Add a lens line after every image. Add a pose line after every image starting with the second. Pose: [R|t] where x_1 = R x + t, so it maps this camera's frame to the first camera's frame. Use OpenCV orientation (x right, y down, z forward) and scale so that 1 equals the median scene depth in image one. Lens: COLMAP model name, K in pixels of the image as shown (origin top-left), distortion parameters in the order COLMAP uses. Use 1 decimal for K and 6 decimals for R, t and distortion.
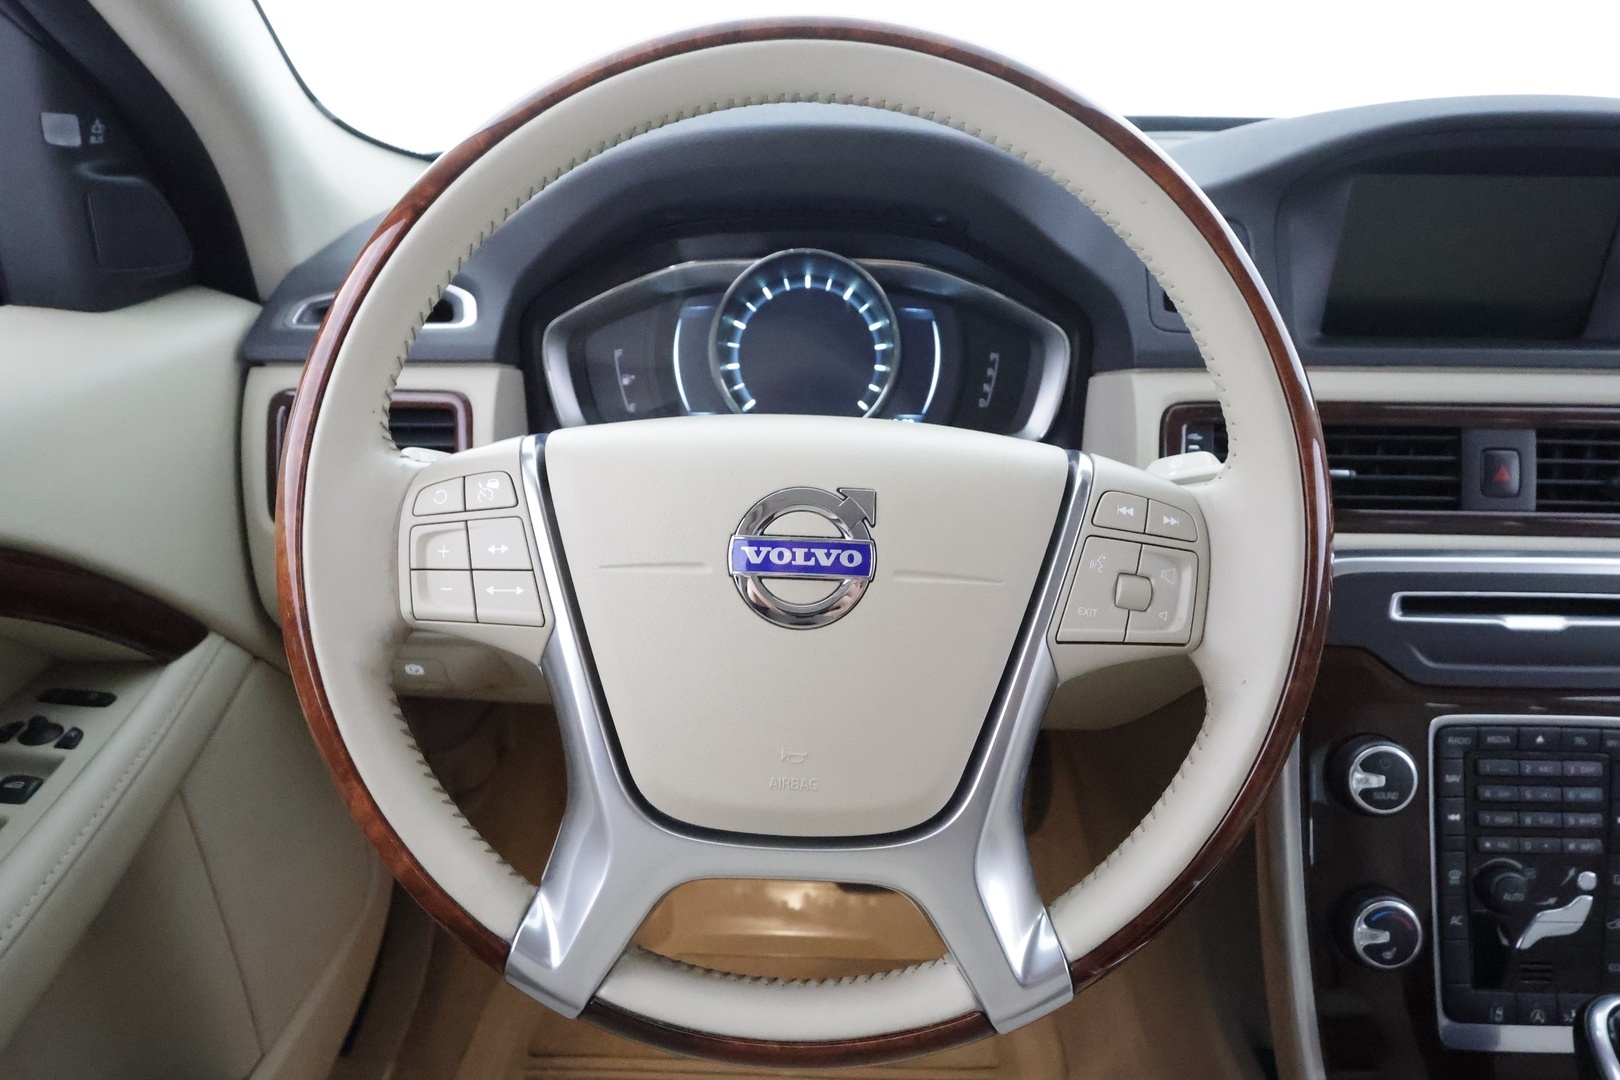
lens RADIAL K [[1301.5, 0, 810.0], [0, 1301.5, 540.0], [0, 0, 1]] dist [0.048587, 0.002316]
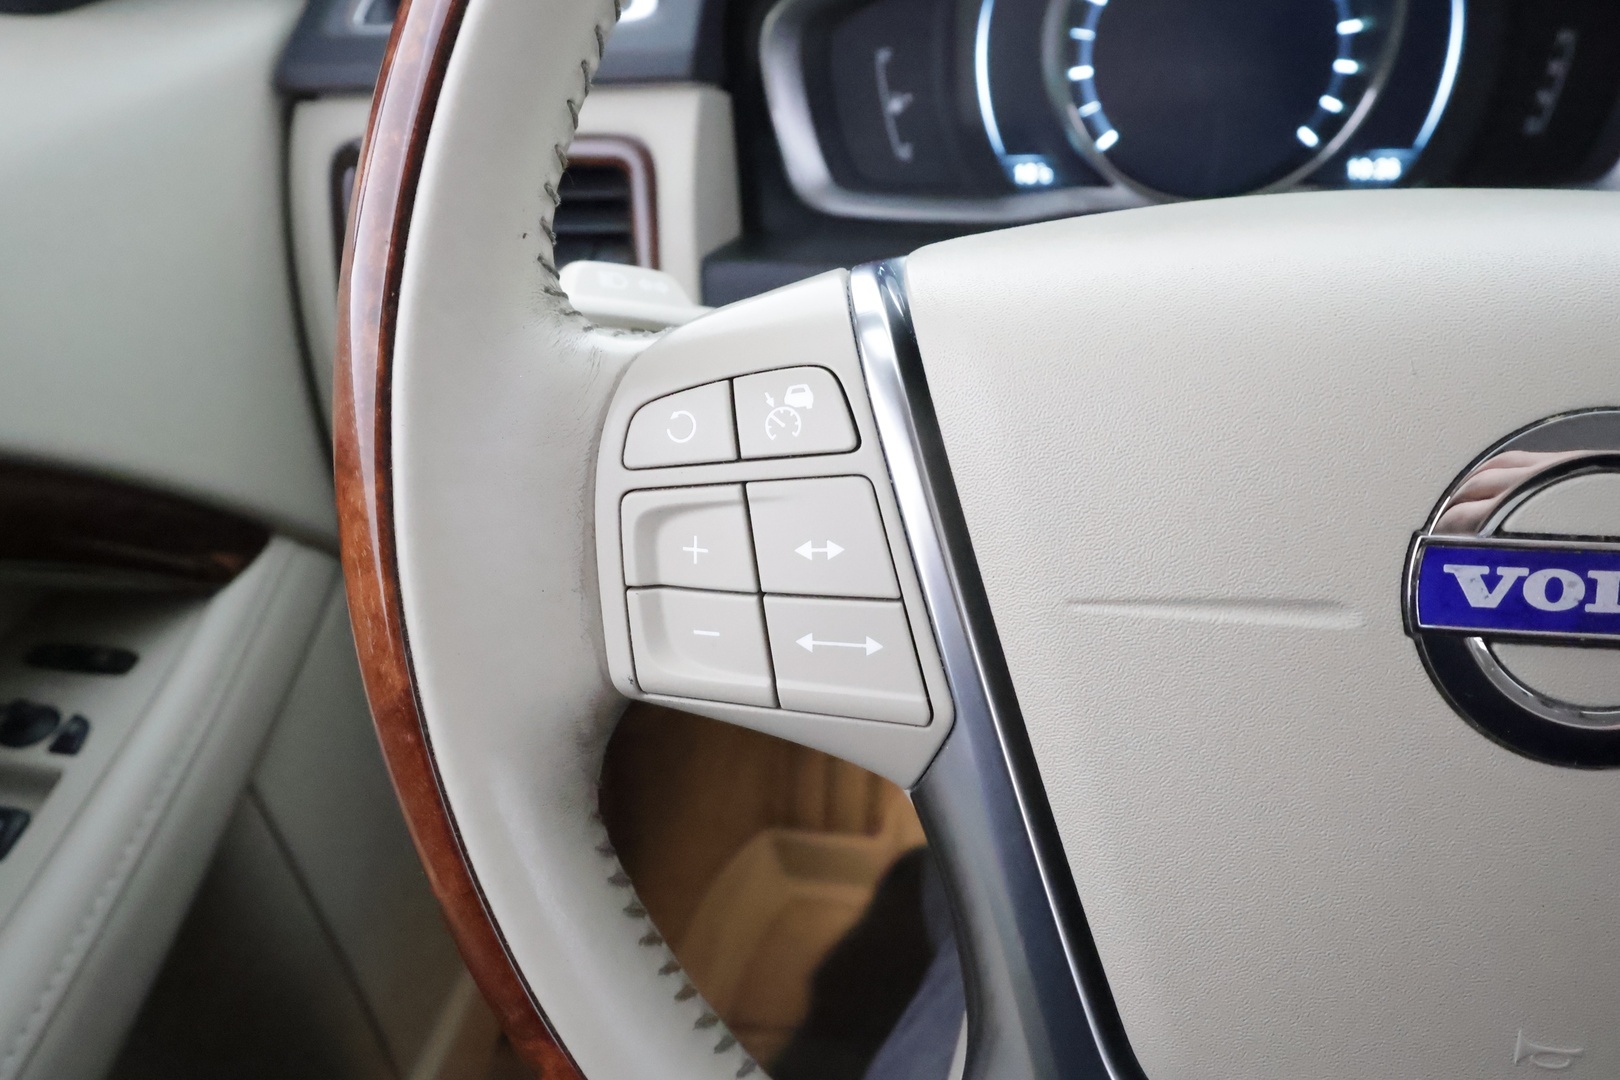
lens RADIAL K [[1332.1, 0, 815.1], [0, 1332.1, 527.3], [0, 0, 1]] dist [0.012011, 0.011060]
pose [[0.996840, -0.005398, -0.079256, -0.198469], [0.021779, 0.978031, 0.207318, -0.090892], [0.076396, -0.208389, 0.975058, 0.545156]]
